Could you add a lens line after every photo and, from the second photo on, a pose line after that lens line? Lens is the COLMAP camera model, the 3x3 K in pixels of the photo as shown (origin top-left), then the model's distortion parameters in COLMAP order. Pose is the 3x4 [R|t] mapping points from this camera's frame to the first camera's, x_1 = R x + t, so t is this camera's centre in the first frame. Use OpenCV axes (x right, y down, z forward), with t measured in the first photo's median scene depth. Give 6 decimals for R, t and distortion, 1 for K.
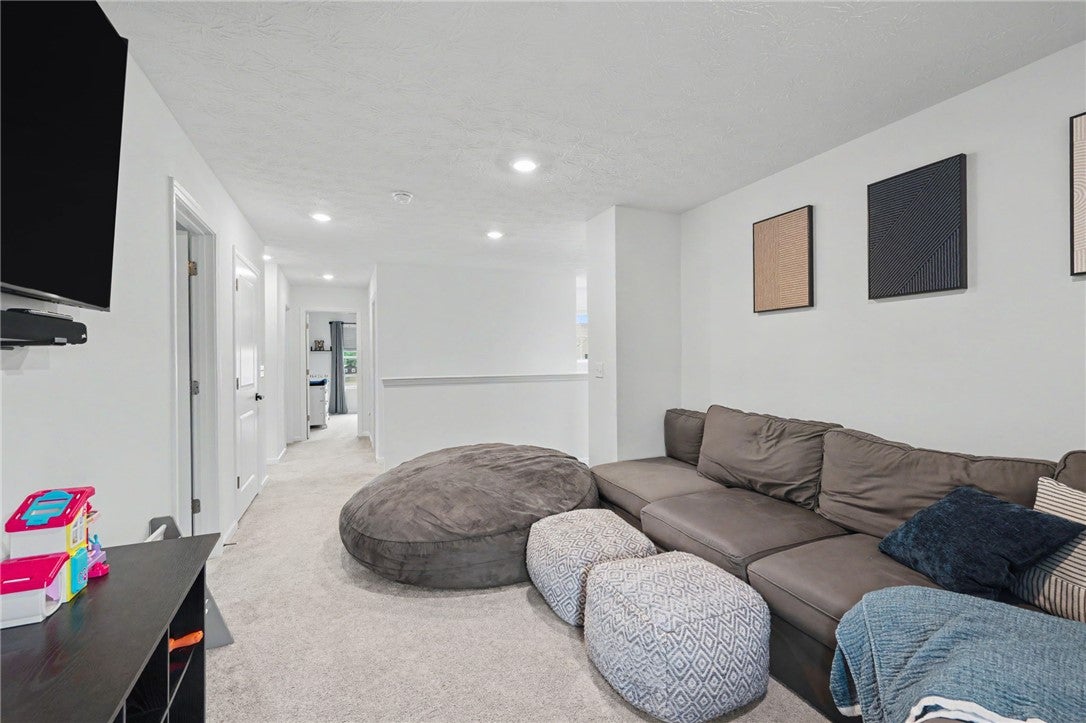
lens RADIAL K [[461.3, 0, 537.8], [0, 461.3, 359.9], [0, 0, 1]] dist [-0.002807, 0.000175]
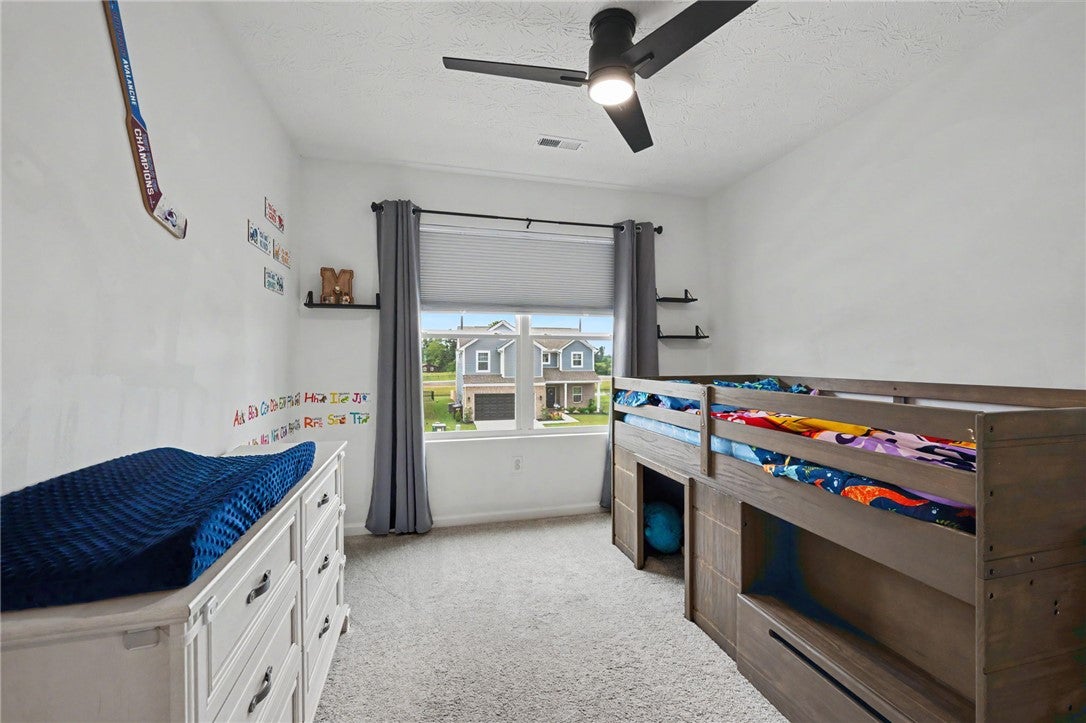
lens RADIAL K [[461.3, 0, 546.8], [0, 461.3, 362.2], [0, 0, 1]] dist [-0.002807, 0.000175]
pose [[0.990831, 0.003778, -0.135051, -0.310746], [-0.002953, 0.999976, 0.006307, 0.010792], [0.135072, -0.005850, 0.990819, 0.740144]]
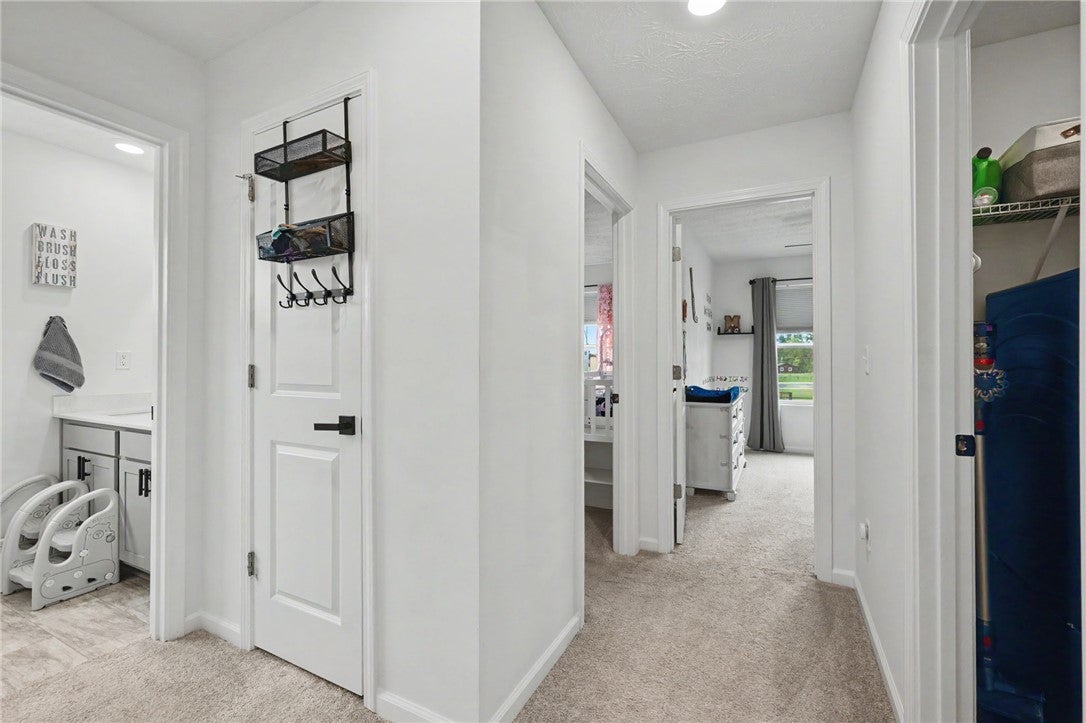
lens RADIAL K [[461.3, 0, 541.6], [0, 461.3, 355.2], [0, 0, 1]] dist [-0.002807, 0.000175]
pose [[0.642023, -0.005472, -0.766666, -0.192058], [0.000569, 0.999978, -0.006661, 0.009292], [0.766685, 0.003841, 0.642012, 0.460719]]
